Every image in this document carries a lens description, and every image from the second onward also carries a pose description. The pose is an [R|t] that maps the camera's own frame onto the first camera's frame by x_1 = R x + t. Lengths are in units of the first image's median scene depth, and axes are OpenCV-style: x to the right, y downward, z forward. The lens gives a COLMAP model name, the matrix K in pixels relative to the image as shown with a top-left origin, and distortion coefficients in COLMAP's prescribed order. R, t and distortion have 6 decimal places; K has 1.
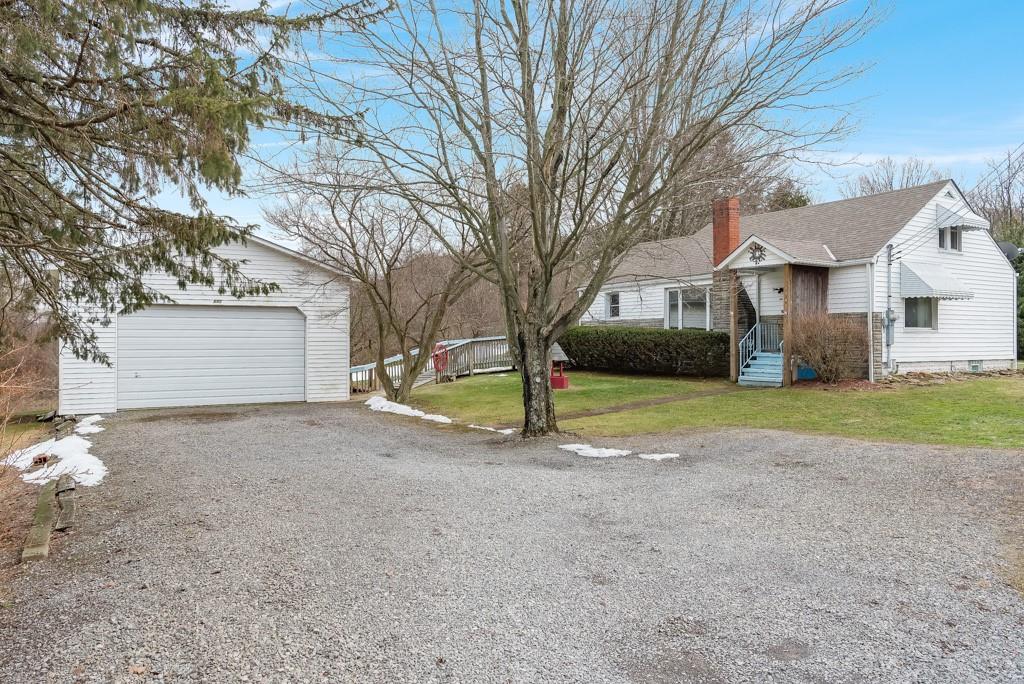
lens RADIAL K [[736.5, 0, 512.0], [0, 736.5, 338.5], [0, 0, 1]] dist [-0.000491, -0.000701]
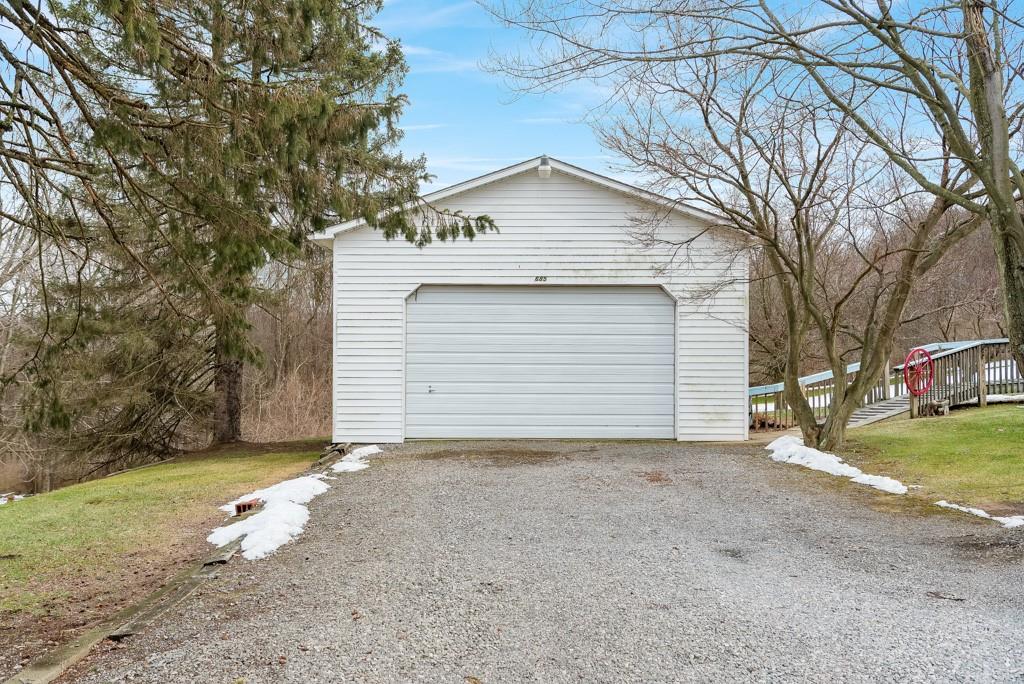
lens RADIAL K [[1067.8, 0, 510.5], [0, 1067.8, 344.2], [0, 0, 1]] dist [-0.007598, 0.000000]
pose [[0.872869, 0.002336, -0.487949, 0.034988], [-0.003930, 0.999990, -0.002243, 0.009403], [0.487939, 0.003875, 0.872869, 0.168282]]
